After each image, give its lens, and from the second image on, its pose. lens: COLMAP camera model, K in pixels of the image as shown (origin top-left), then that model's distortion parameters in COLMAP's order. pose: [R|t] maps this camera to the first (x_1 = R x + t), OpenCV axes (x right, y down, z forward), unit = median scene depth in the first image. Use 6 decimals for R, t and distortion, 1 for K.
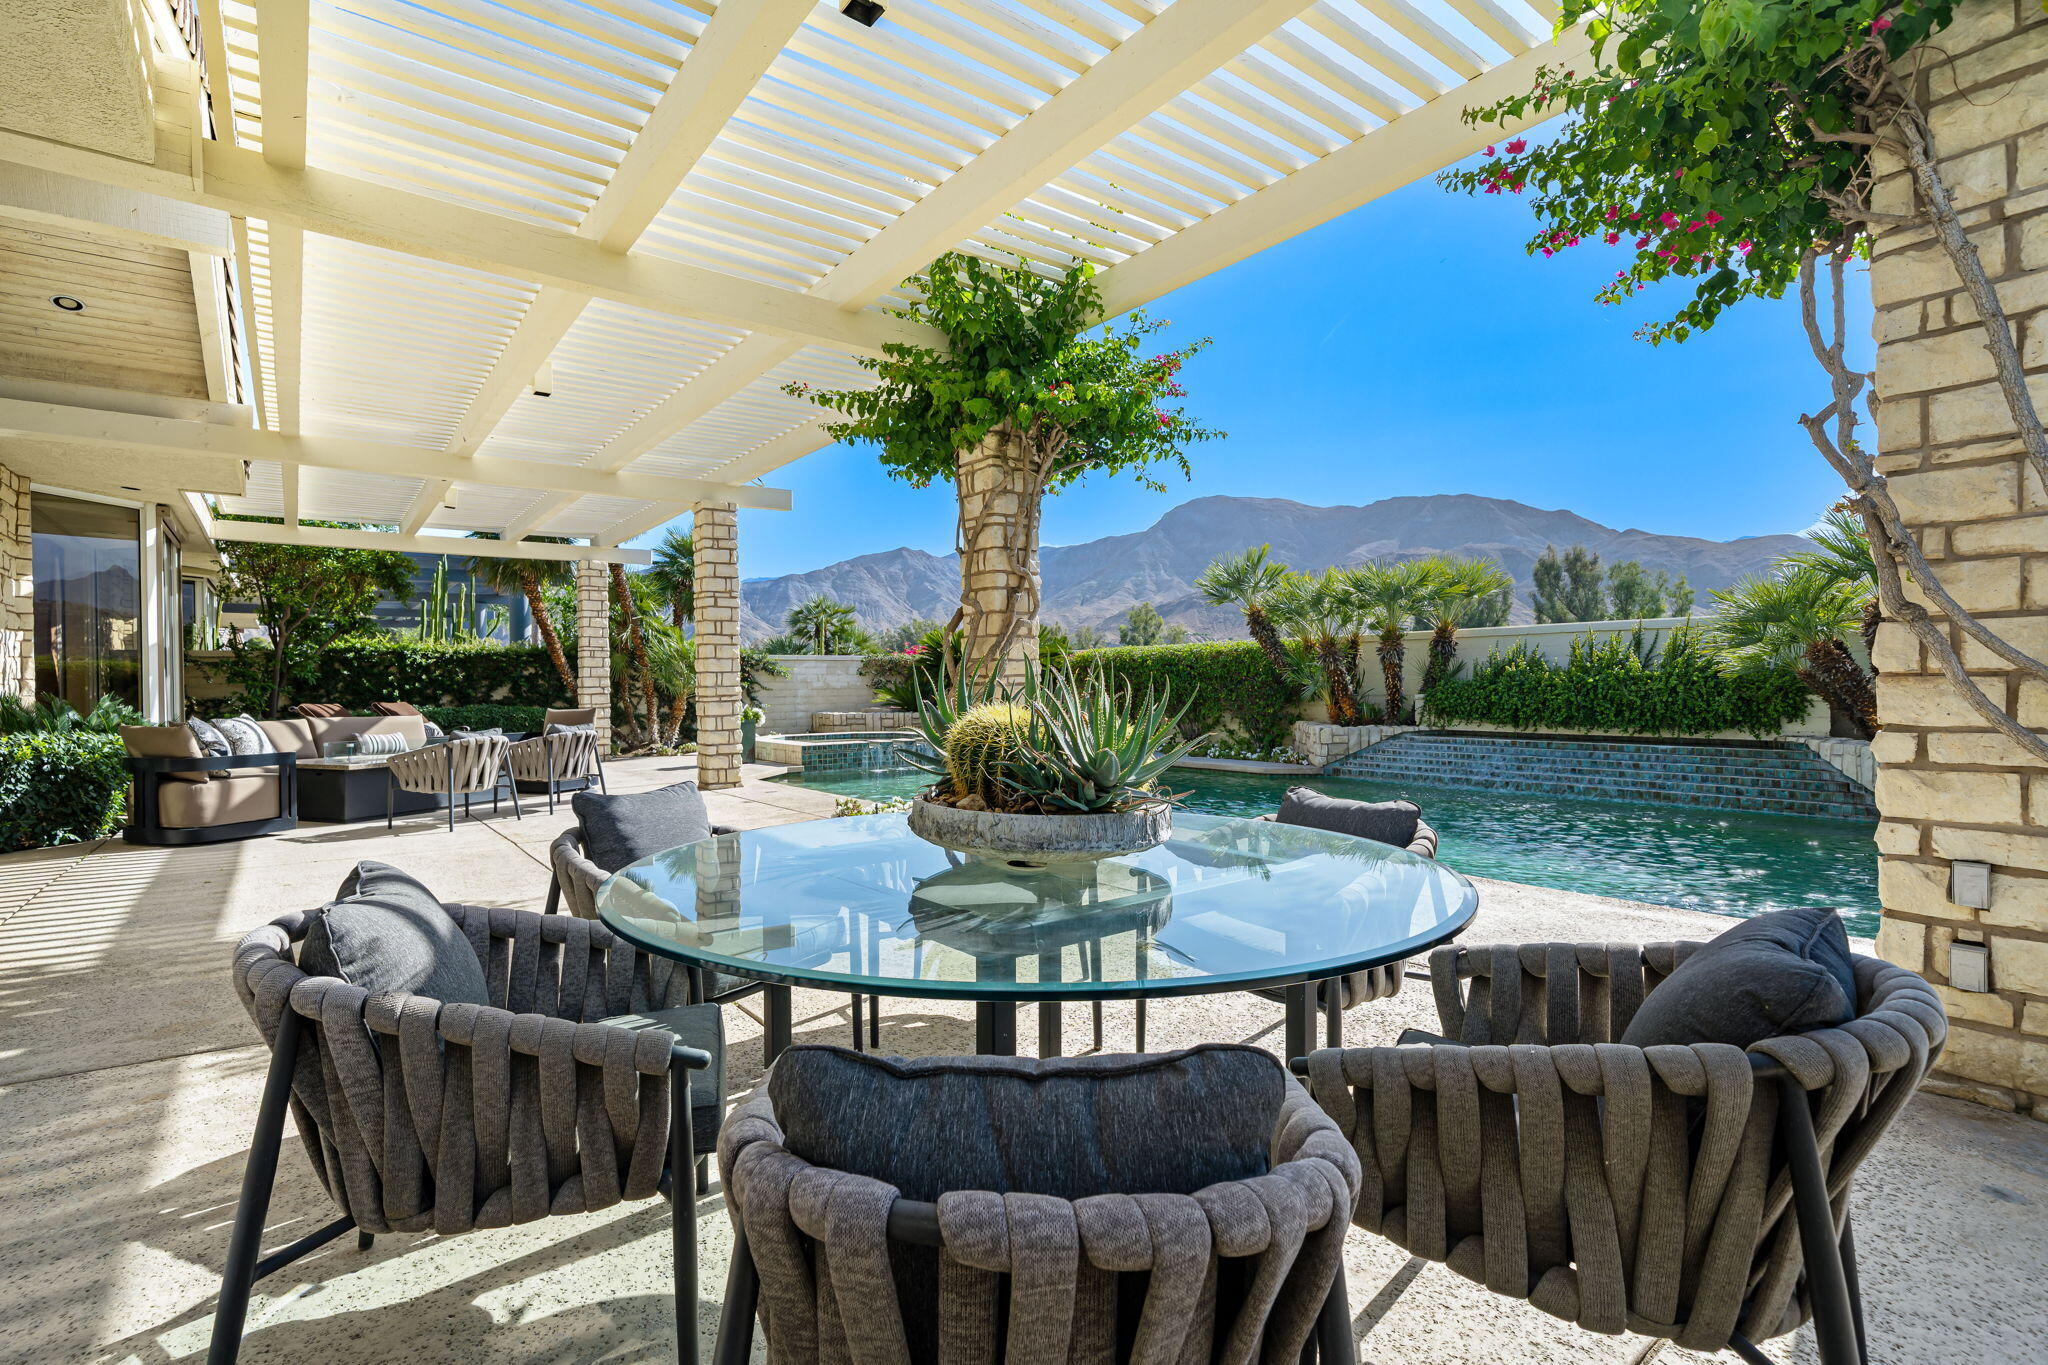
lens RADIAL K [[943.3, 0, 1018.3], [0, 943.3, 681.2], [0, 0, 1]] dist [-0.001950, 0.000335]
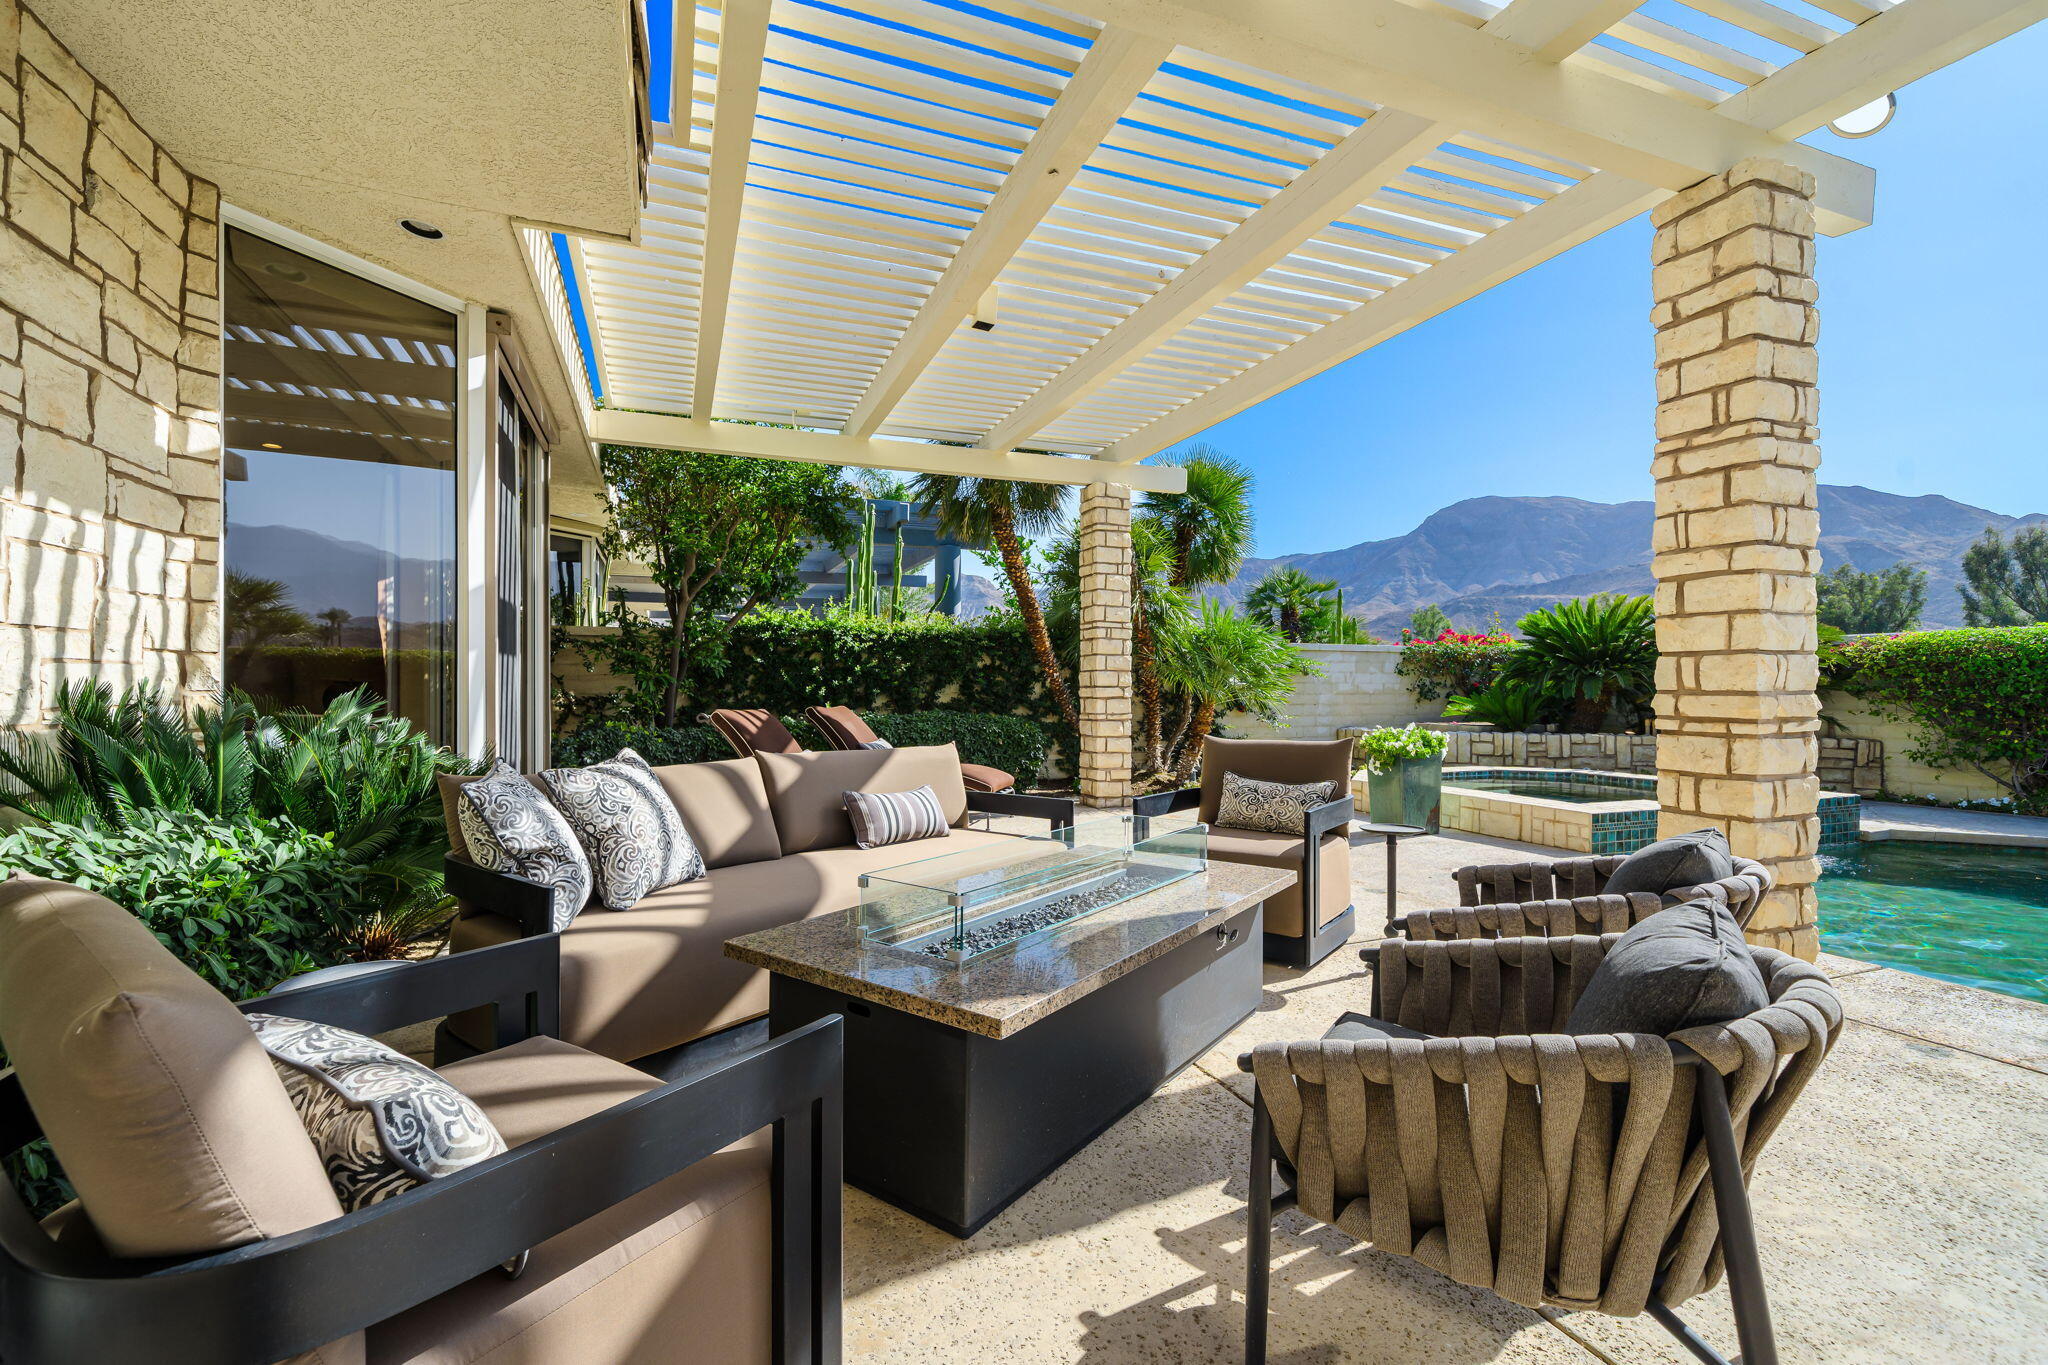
lens RADIAL K [[887.6, 0, 1022.7], [0, 887.6, 677.7], [0, 0, 1]] dist [-0.001684, 0.000206]
pose [[0.961576, 0.012078, -0.274272, -0.376551], [-0.013827, 0.999895, -0.004444, 0.003839], [0.274189, 0.008065, 0.961642, 0.461765]]
